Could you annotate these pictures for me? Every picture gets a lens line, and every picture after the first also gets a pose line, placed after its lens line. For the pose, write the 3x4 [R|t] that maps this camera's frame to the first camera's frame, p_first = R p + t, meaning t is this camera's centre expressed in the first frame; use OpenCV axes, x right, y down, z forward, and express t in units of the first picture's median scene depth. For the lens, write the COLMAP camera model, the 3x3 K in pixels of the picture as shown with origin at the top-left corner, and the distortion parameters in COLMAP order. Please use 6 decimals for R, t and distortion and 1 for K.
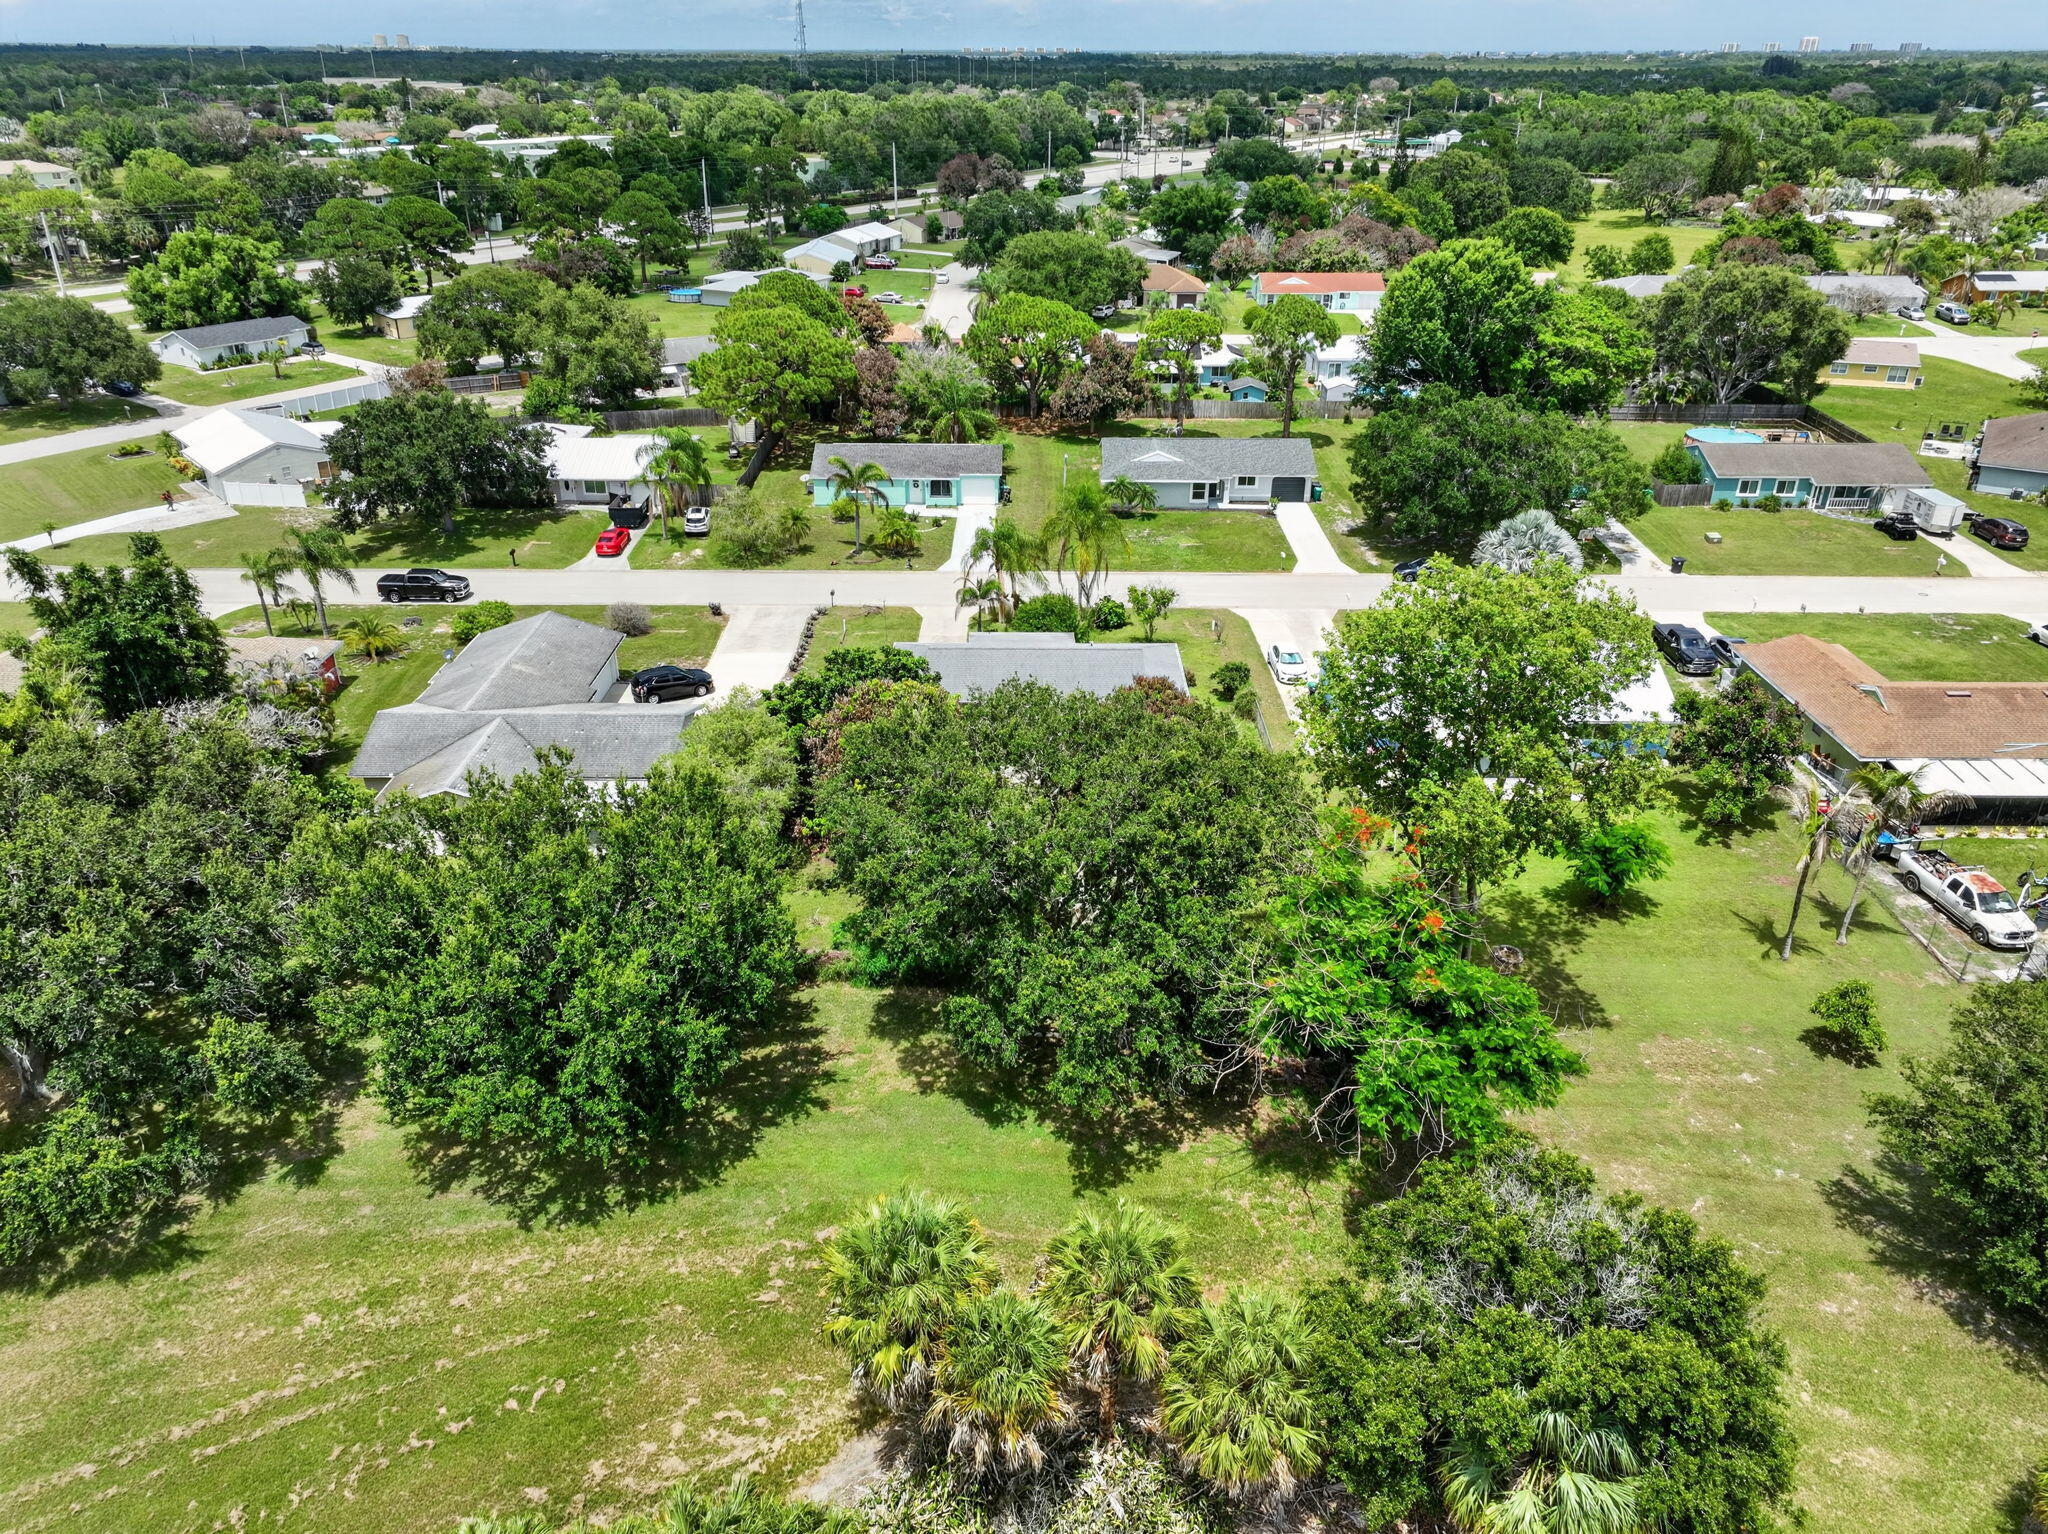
lens RADIAL K [[1428.3, 0, 1024.0], [0, 1428.3, 767.0], [0, 0, 1]] dist [-0.016661, 0.033898]
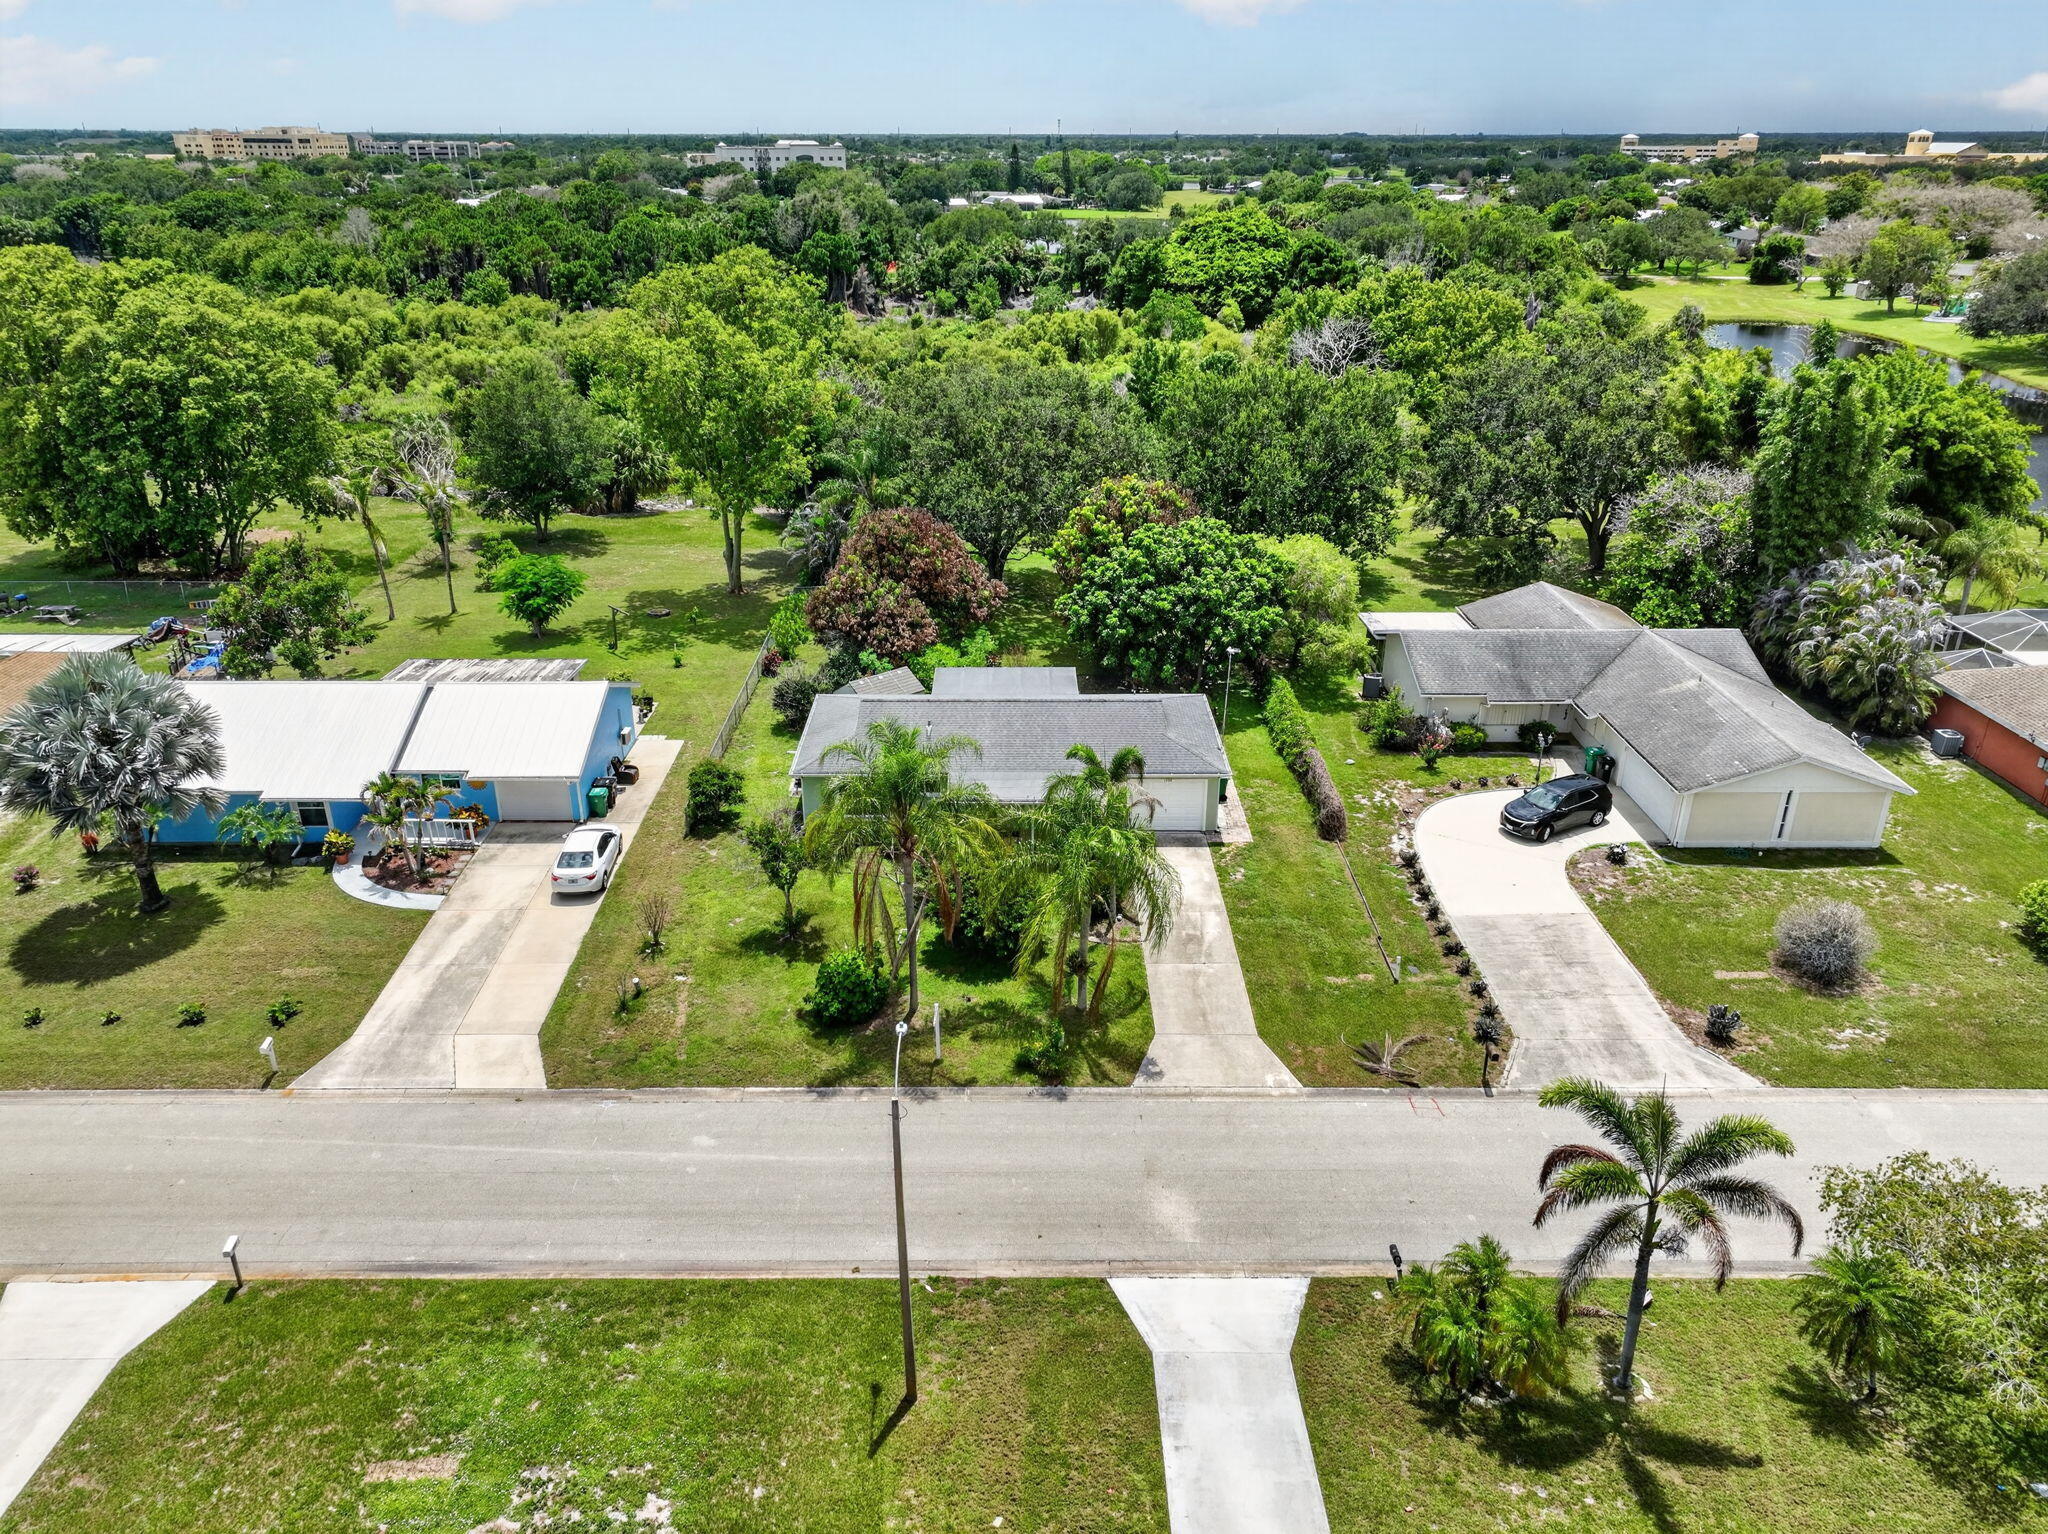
lens RADIAL K [[1428.3, 0, 1024.0], [0, 1428.3, 767.0], [0, 0, 1]] dist [-0.016661, 0.033898]
pose [[-0.999844, 0.006716, -0.016361, 0.008069], [-0.008509, 0.628333, 0.777898, -0.432916], [0.015504, 0.777916, -0.628178, 1.038435]]
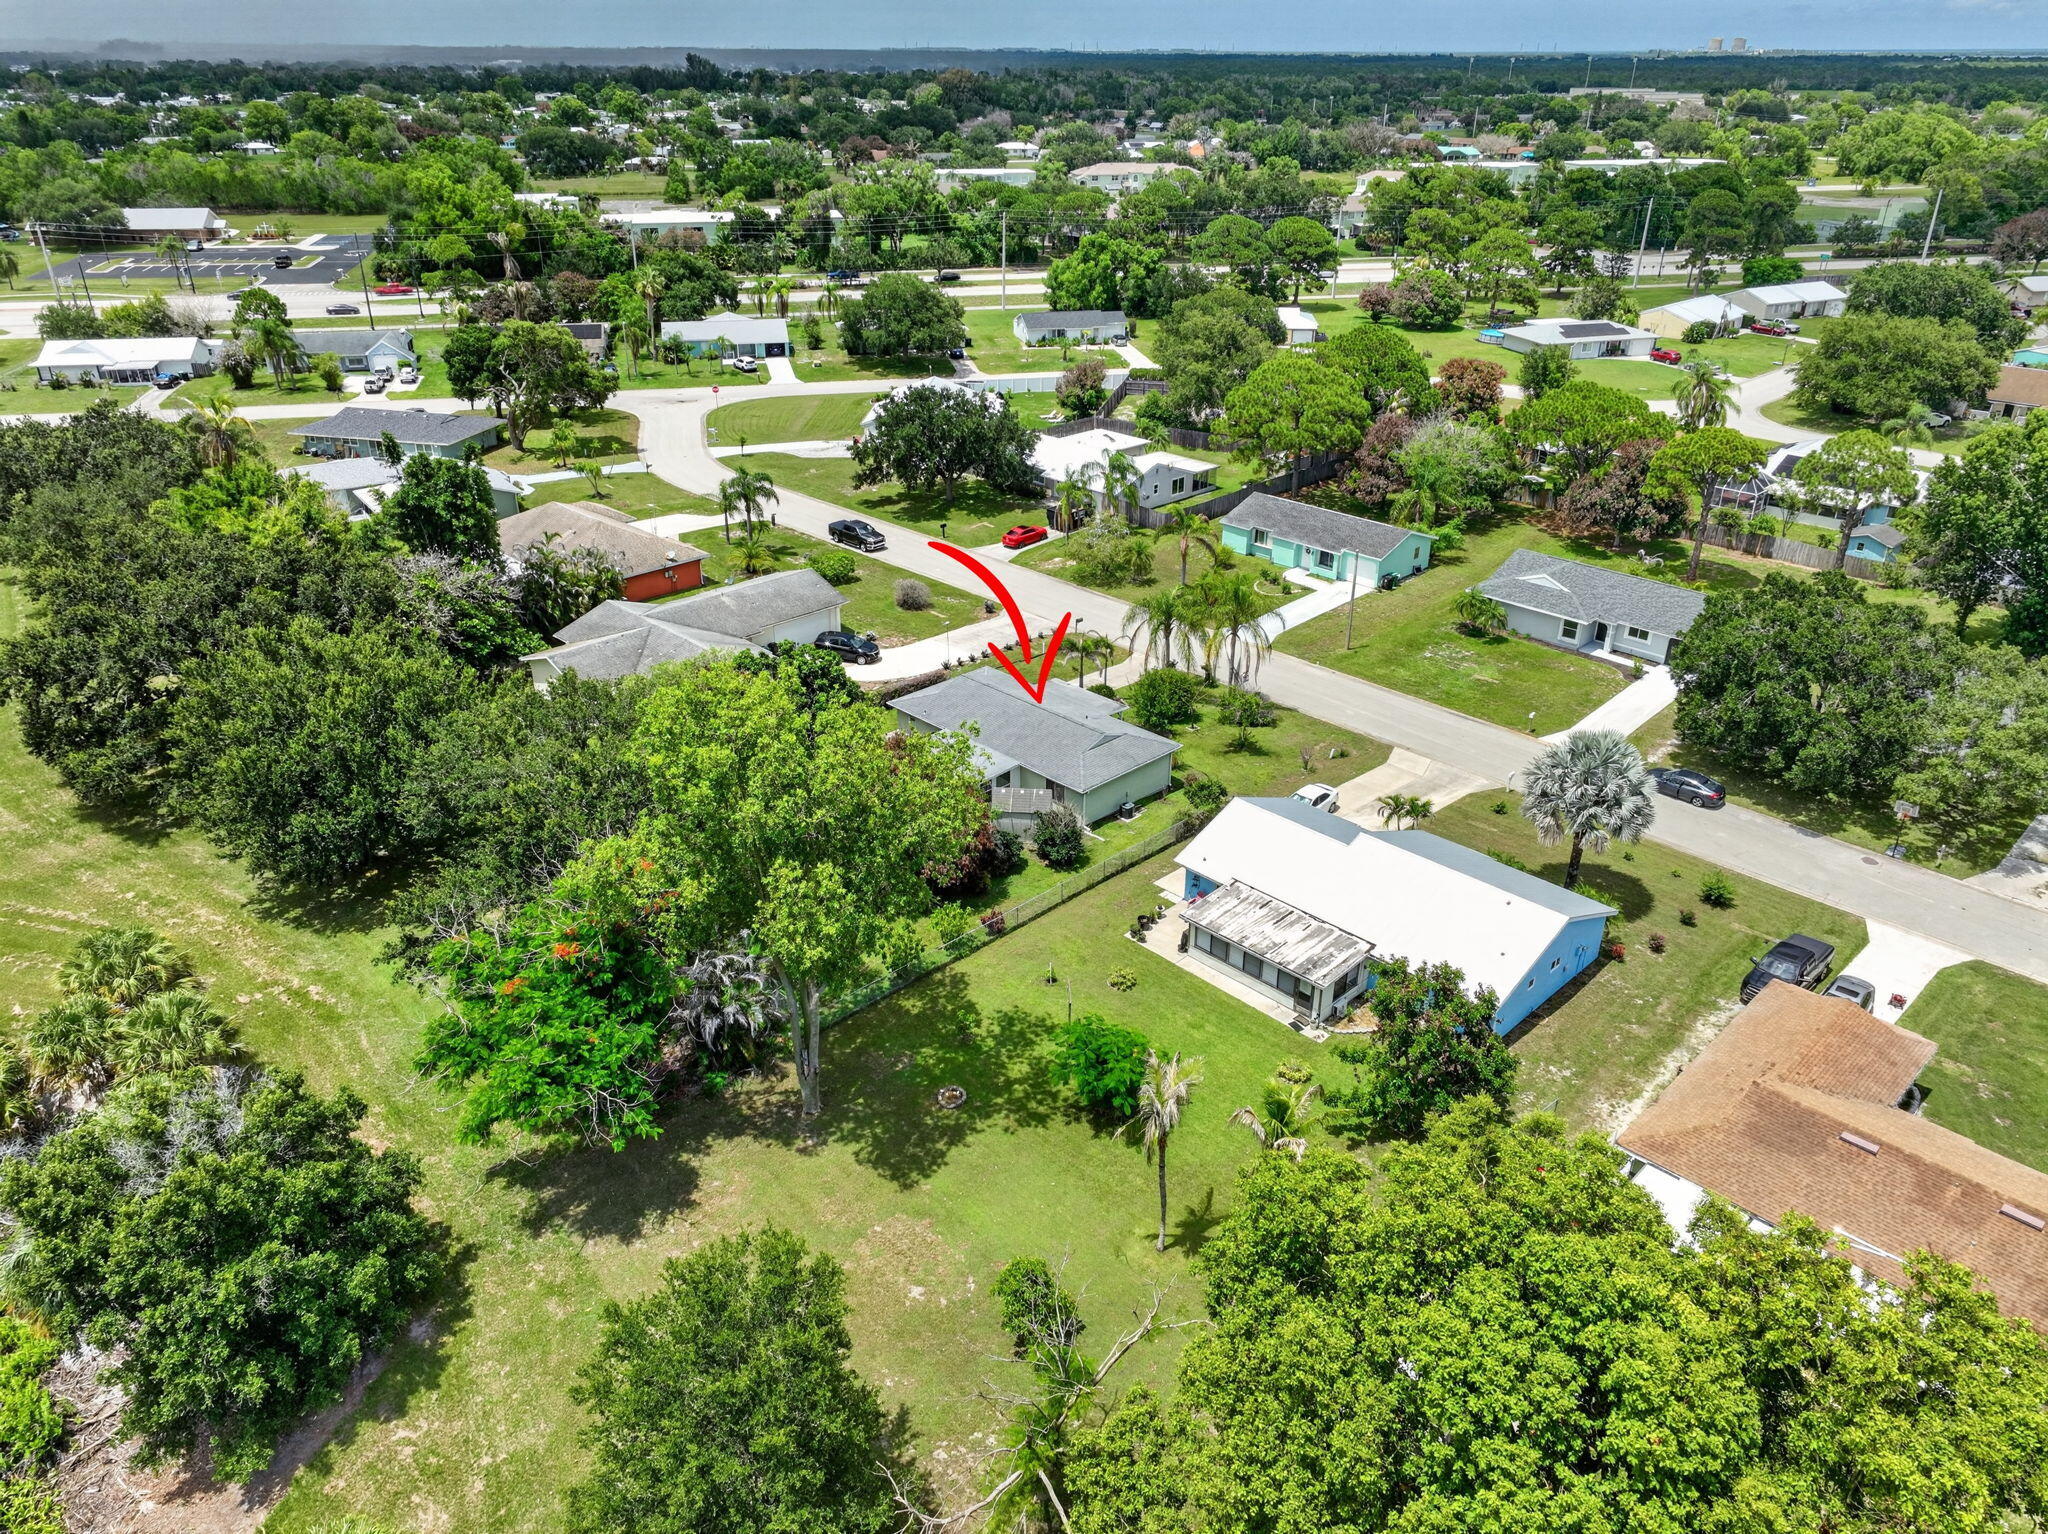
lens RADIAL K [[1444.0, 0, 1024.0], [0, 1444.0, 767.0], [0, 0, 1]] dist [-0.025762, 0.038911]
pose [[0.704064, 0.315994, -0.635957, 0.492434], [-0.320139, 0.940614, 0.112946, -0.110997], [0.633880, 0.124074, 0.763414, 0.132439]]
